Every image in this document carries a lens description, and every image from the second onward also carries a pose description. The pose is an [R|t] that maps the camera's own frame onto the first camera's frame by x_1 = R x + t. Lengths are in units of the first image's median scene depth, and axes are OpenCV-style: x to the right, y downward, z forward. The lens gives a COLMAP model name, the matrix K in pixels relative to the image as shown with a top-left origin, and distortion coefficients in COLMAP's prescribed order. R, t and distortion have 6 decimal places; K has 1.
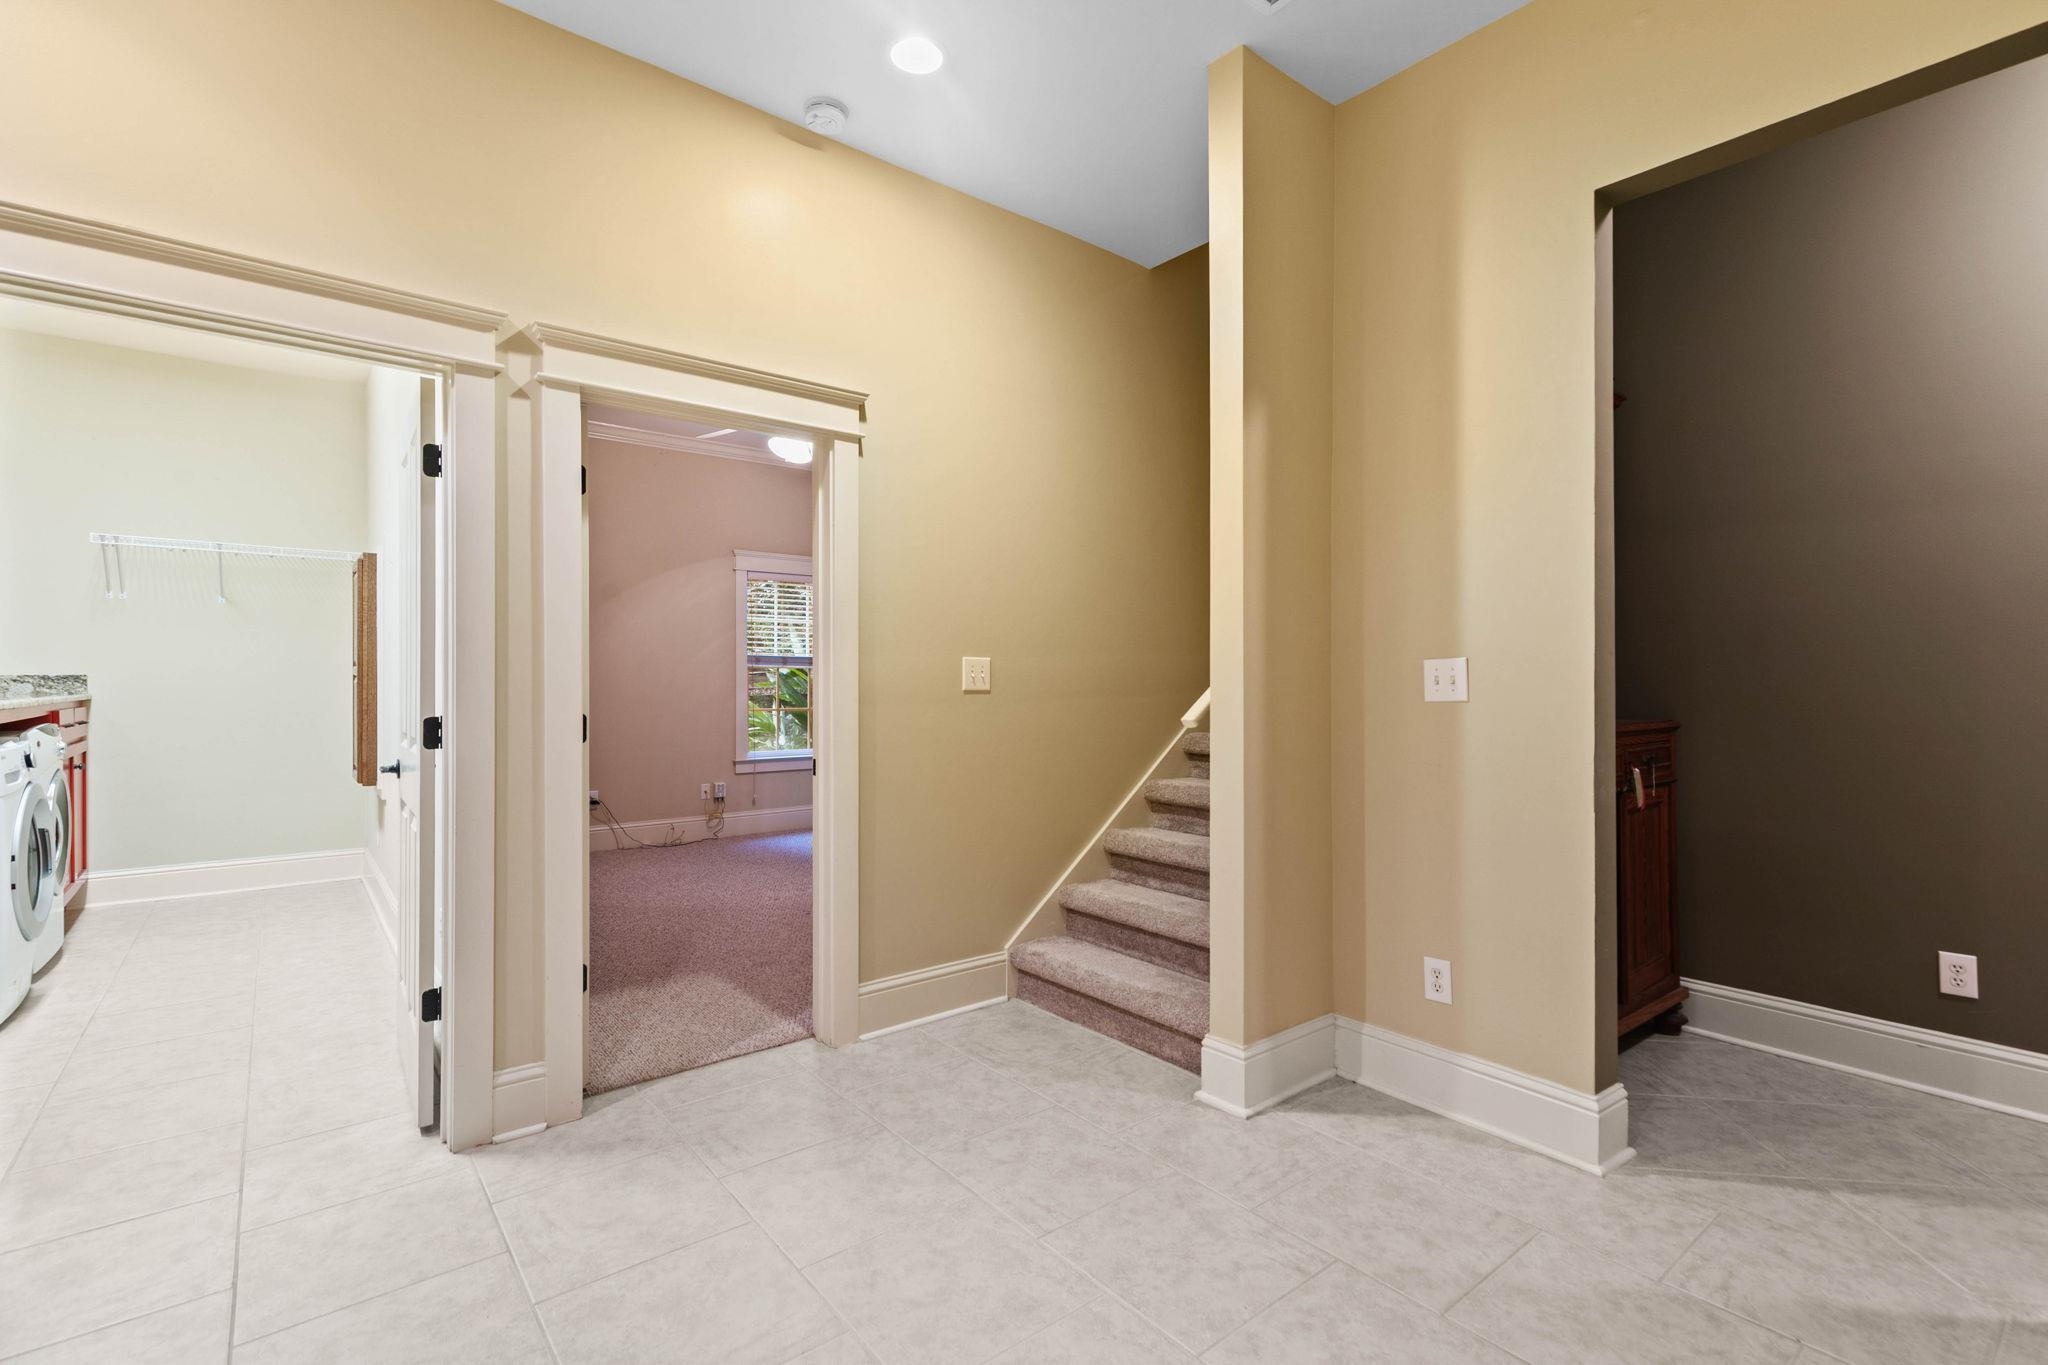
lens RADIAL K [[924.5, 0, 1032.6], [0, 924.5, 683.1], [0, 0, 1]] dist [0.013045, -0.005466]
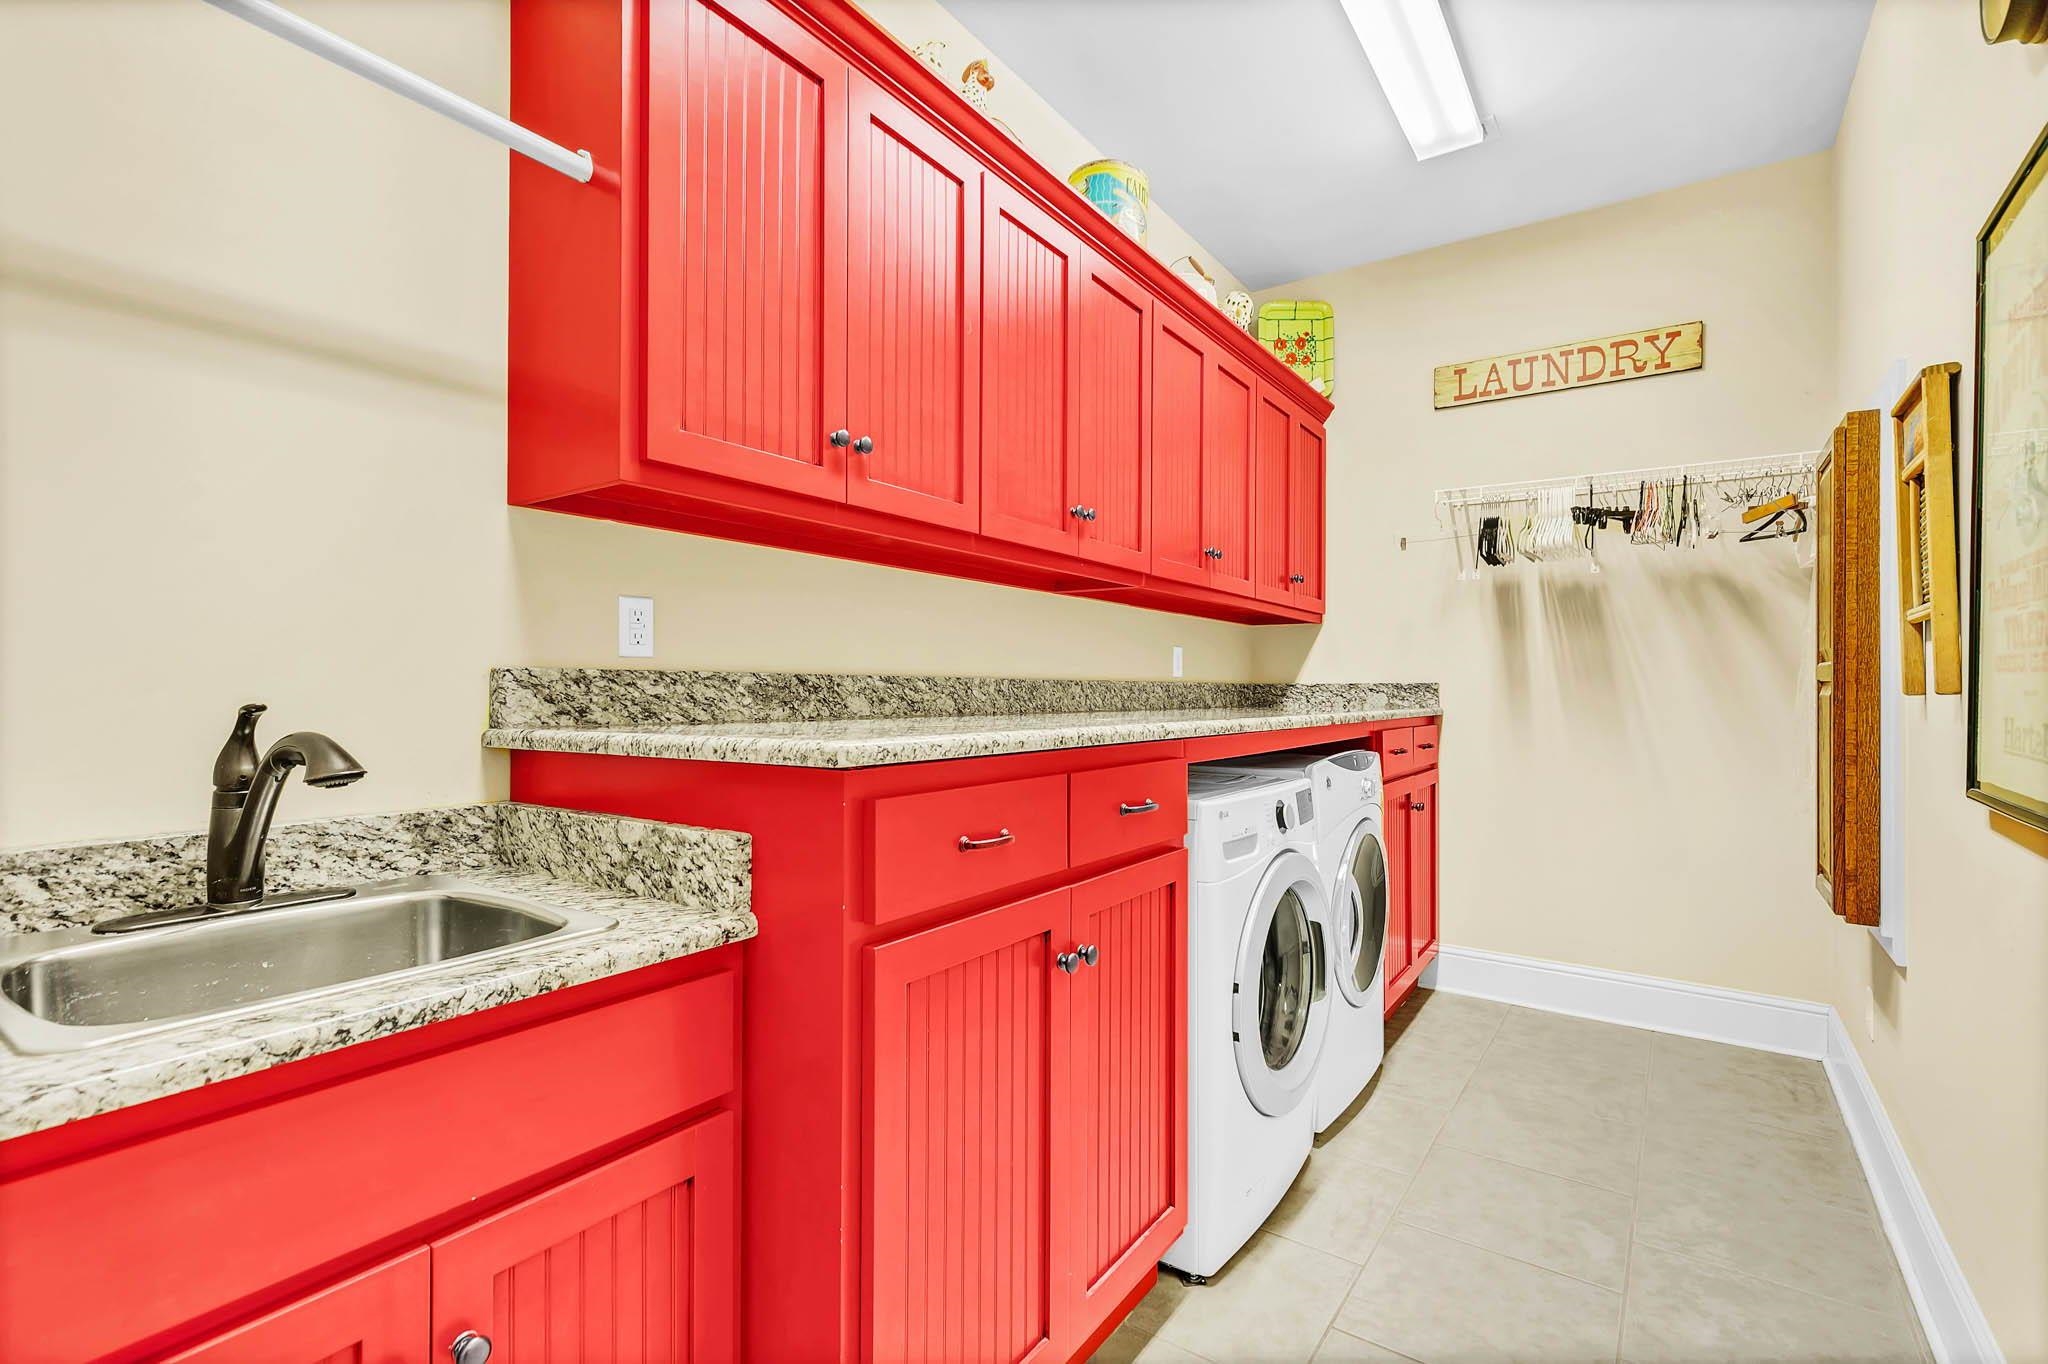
lens RADIAL K [[924.5, 0, 1032.6], [0, 924.5, 682.6], [0, 0, 1]] dist [0.013045, -0.005466]
pose [[0.269722, -0.006138, -0.962919, -0.388156], [-0.010944, 0.999896, -0.009439, 0.001831], [0.962876, 0.013085, 0.269627, 0.491837]]
